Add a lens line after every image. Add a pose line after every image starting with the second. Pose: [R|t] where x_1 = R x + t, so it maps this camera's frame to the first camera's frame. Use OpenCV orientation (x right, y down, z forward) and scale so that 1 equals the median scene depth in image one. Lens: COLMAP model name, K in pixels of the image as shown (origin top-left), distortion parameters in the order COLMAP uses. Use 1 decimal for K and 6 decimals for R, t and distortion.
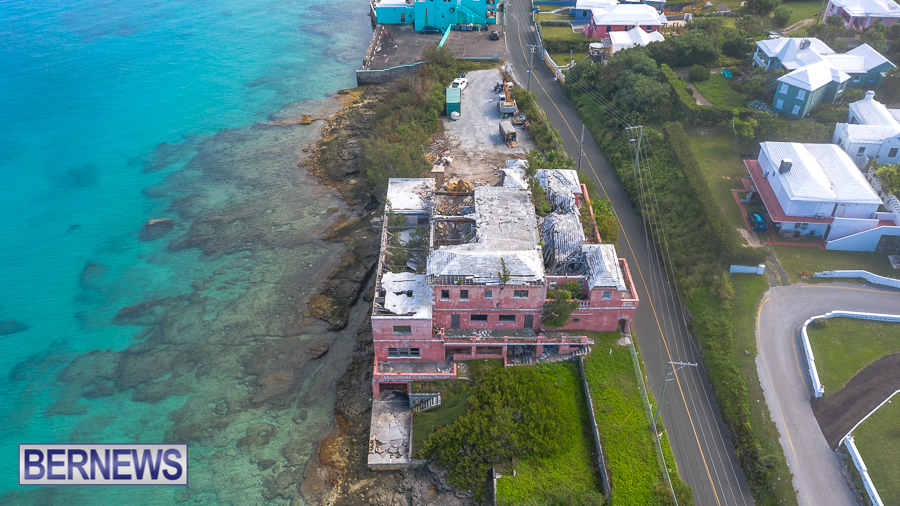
lens RADIAL K [[716.2, 0, 447.8], [0, 716.2, 252.6], [0, 0, 1]] dist [-0.014414, 0.007302]
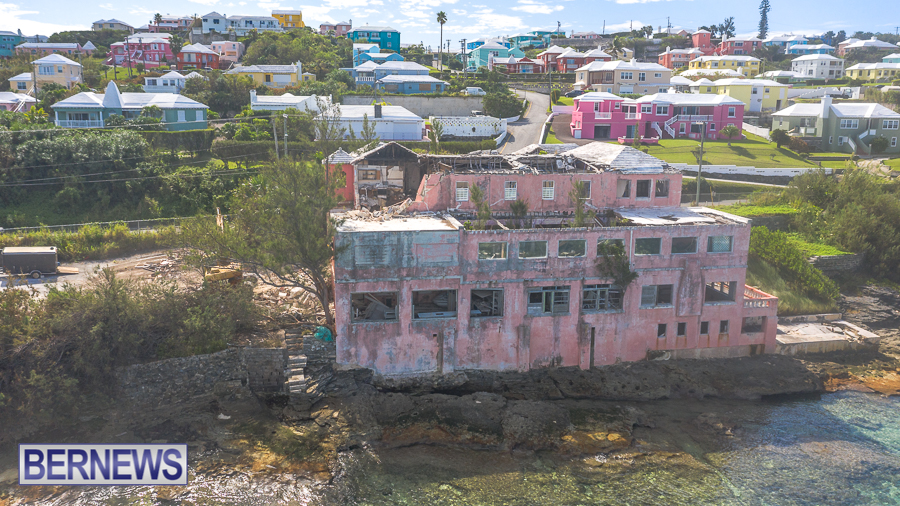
lens RADIAL K [[738.0, 0, 447.9], [0, 738.0, 253.4], [0, 0, 1]] dist [-0.013438, 0.006894]
pose [[-0.197206, -0.199005, 0.959952, -0.647769], [0.584072, 0.762583, 0.278076, -0.214601], [-0.787381, 0.615519, -0.034153, 1.164898]]
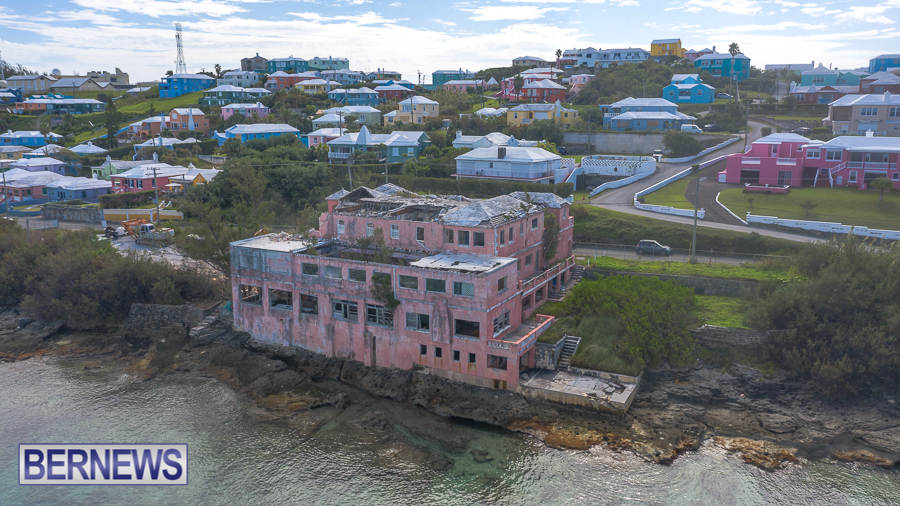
lens RADIAL K [[716.2, 0, 447.8], [0, 716.2, 252.6], [0, 0, 1]] dist [-0.014414, 0.007302]
pose [[0.464553, -0.174198, 0.868243, -0.736088], [0.534659, 0.836763, -0.118187, 0.131375], [-0.705925, 0.519118, 0.481857, 0.597559]]
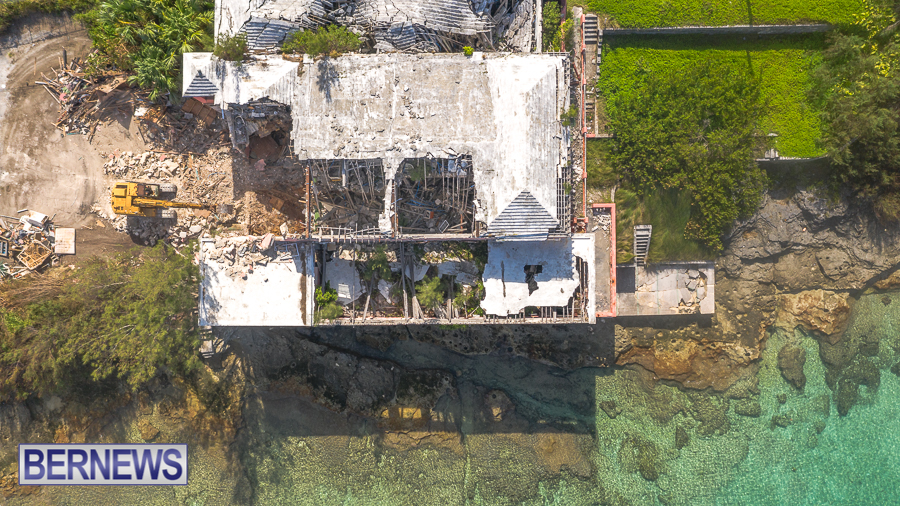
lens RADIAL K [[710.5, 0, 448.0], [0, 710.5, 253.3], [0, 0, 1]] dist [-0.013030, 0.001806]
pose [[-0.008688, -0.999766, 0.019788, -0.049113], [0.618152, 0.010185, 0.785992, -0.479773], [-0.786010, 0.019061, 0.617919, 0.643461]]
